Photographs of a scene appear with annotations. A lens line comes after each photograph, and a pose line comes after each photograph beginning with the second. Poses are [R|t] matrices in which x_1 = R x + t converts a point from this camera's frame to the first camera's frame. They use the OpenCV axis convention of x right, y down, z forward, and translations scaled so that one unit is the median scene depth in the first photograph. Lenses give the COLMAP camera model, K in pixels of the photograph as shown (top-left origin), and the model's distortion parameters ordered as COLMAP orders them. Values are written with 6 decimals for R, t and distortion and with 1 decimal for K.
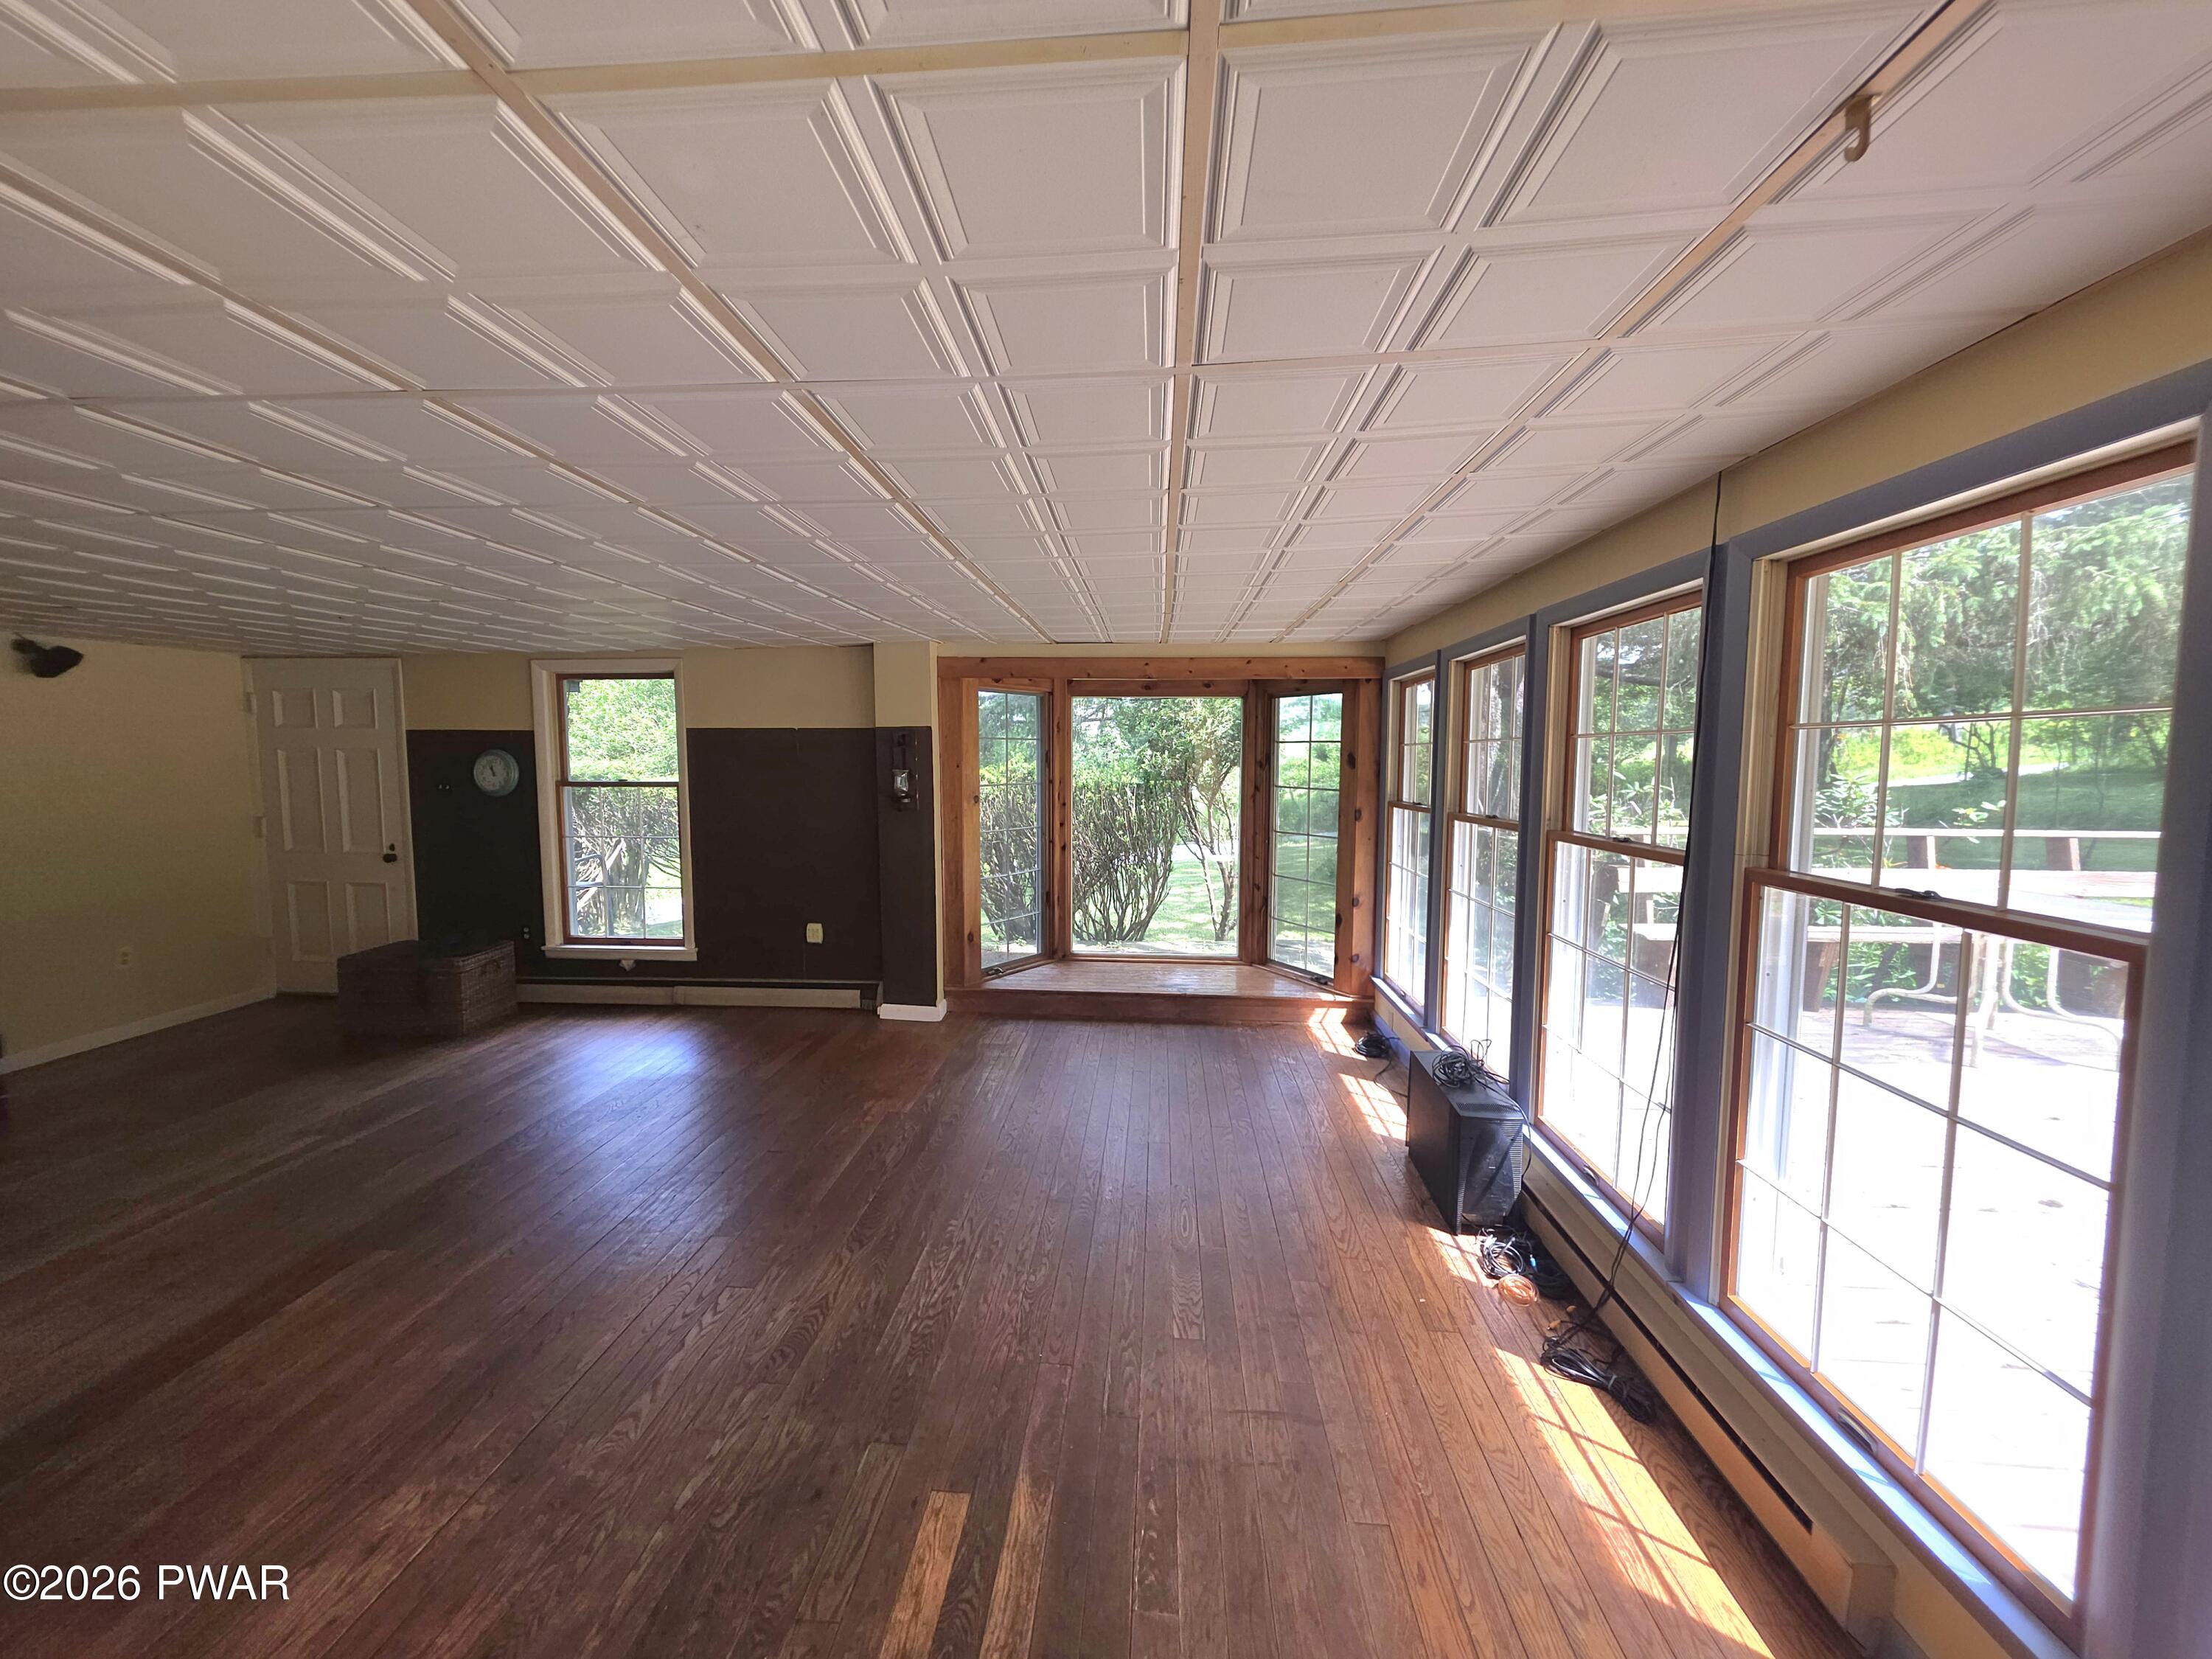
lens RADIAL K [[887.2, 0, 1094.7], [0, 887.2, 829.0], [0, 0, 1]] dist [0.001068, -0.000112]
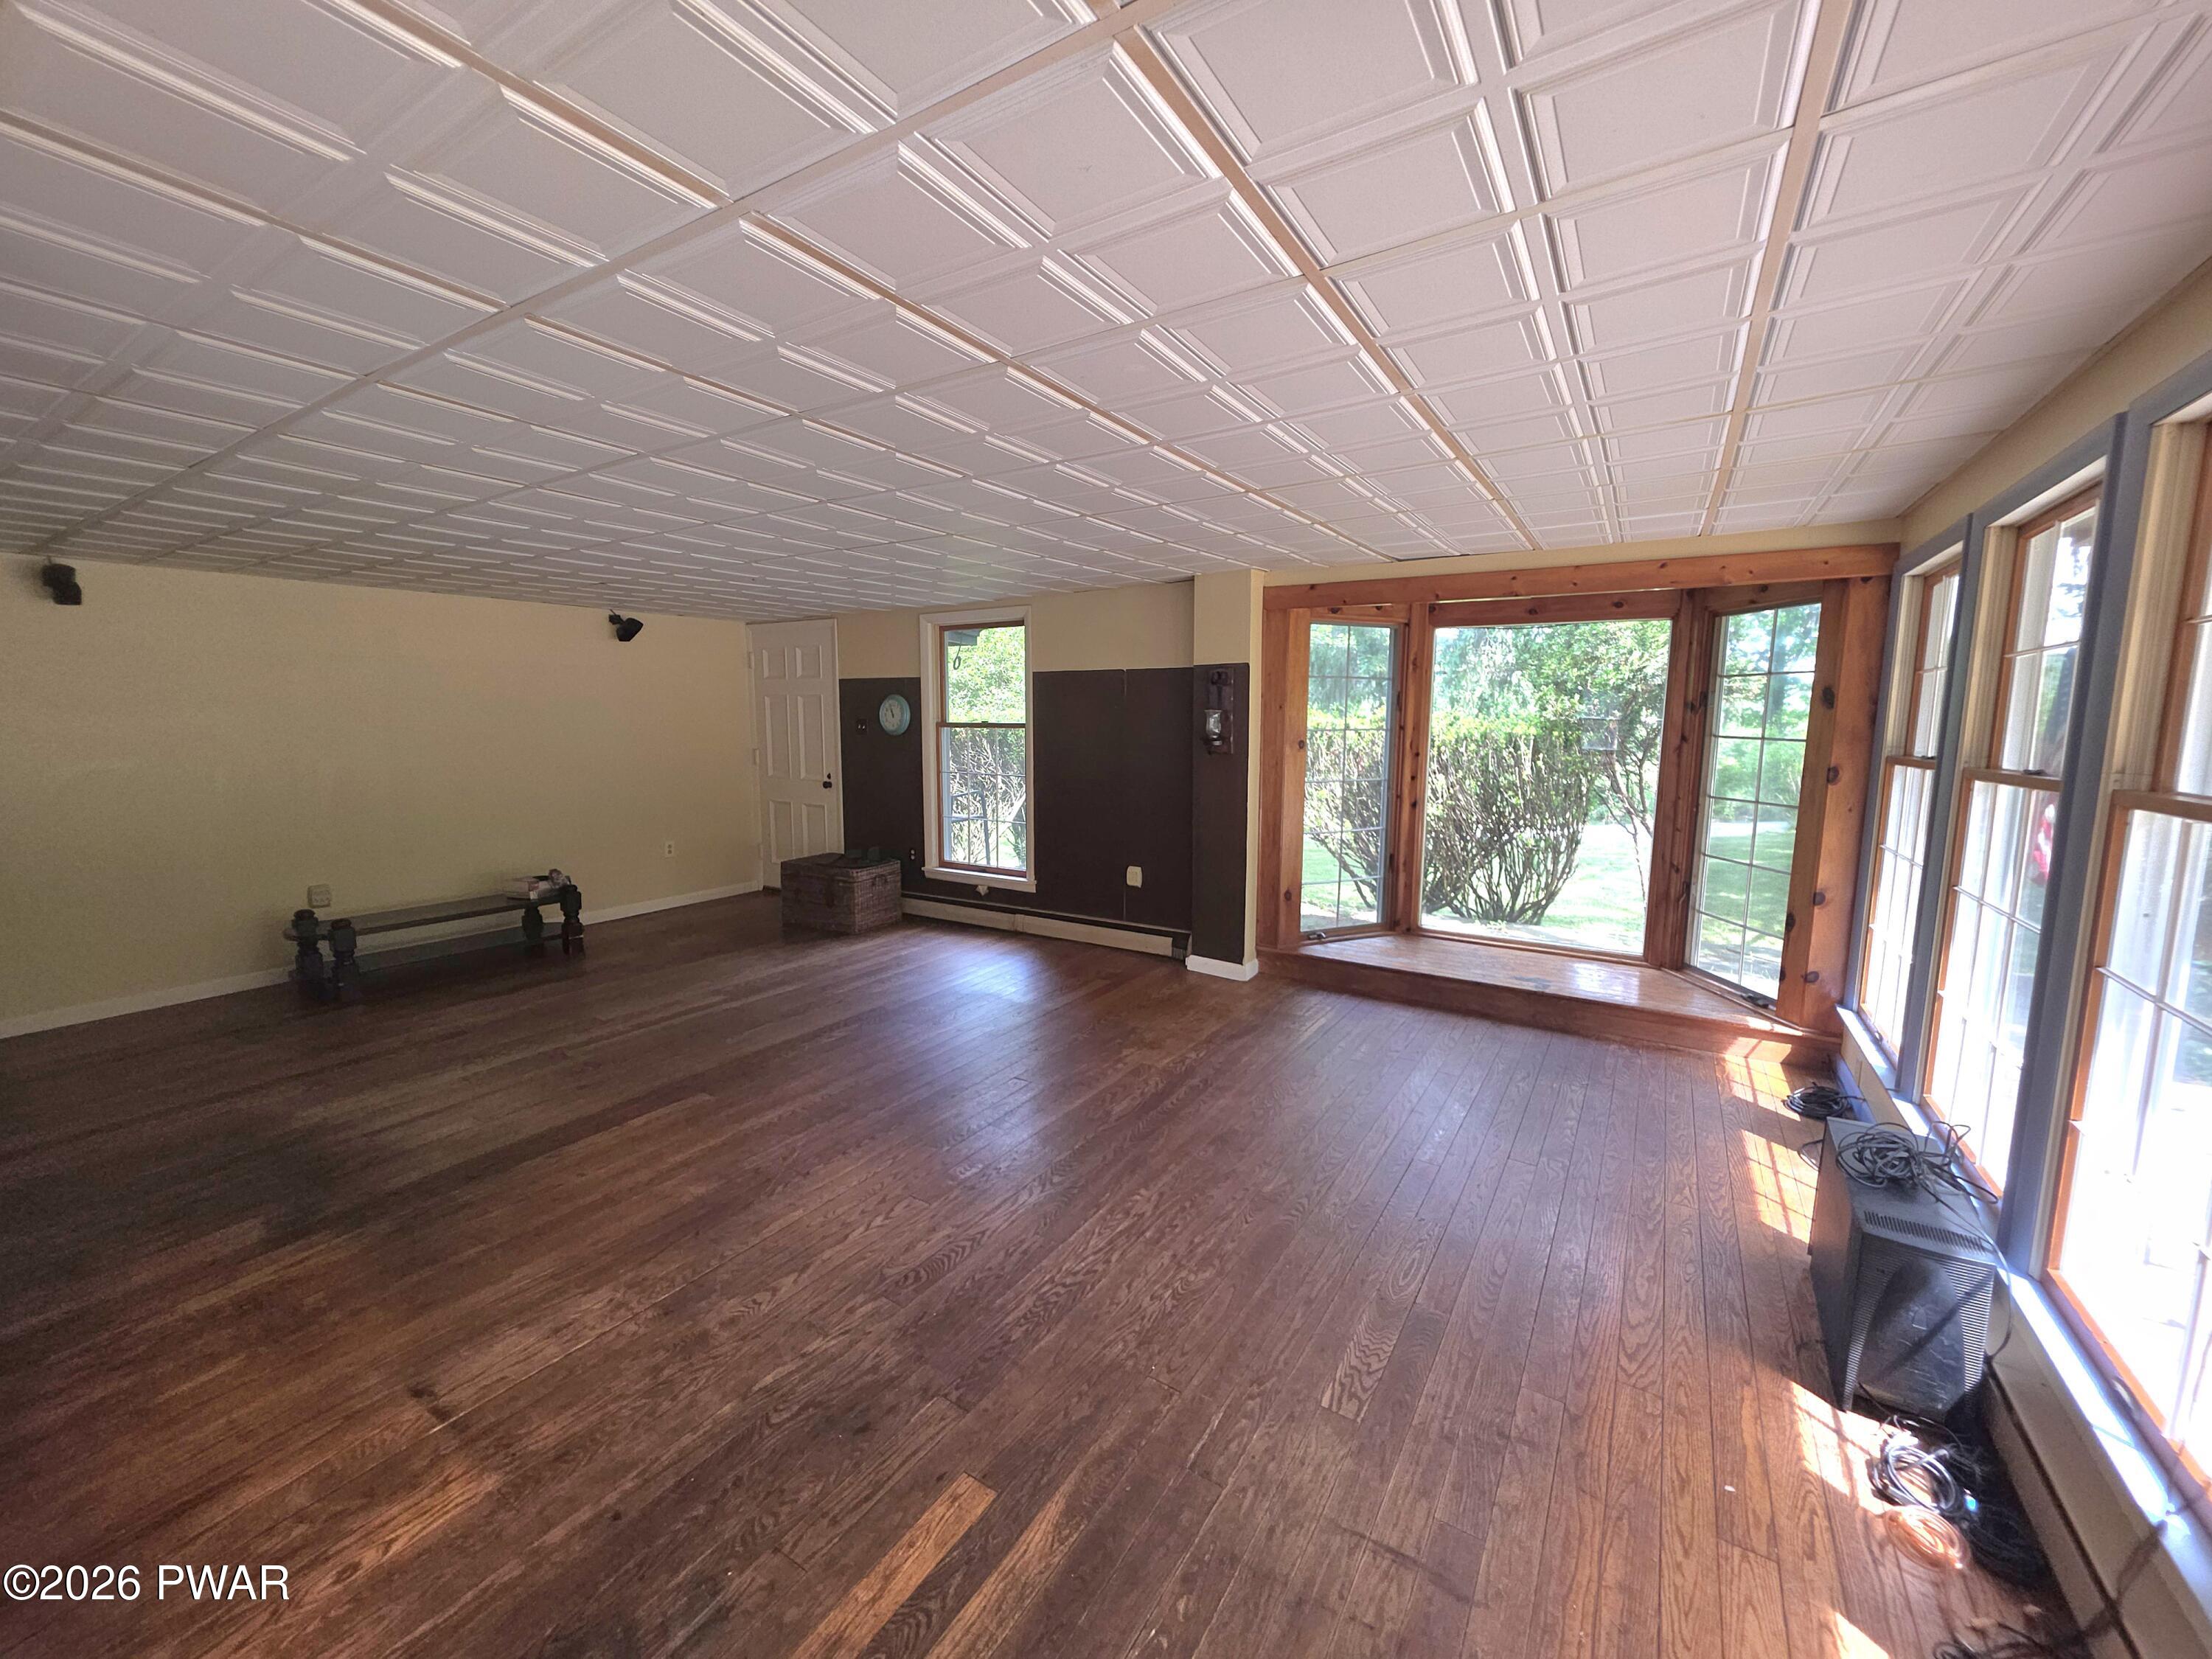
lens RADIAL K [[887.2, 0, 1099.8], [0, 887.2, 827.4], [0, 0, 1]] dist [0.001068, -0.000112]
pose [[0.879355, 0.061092, -0.472232, 0.133878], [-0.042672, 0.997856, 0.049631, 0.016798], [0.474251, -0.023492, 0.880076, 0.118530]]
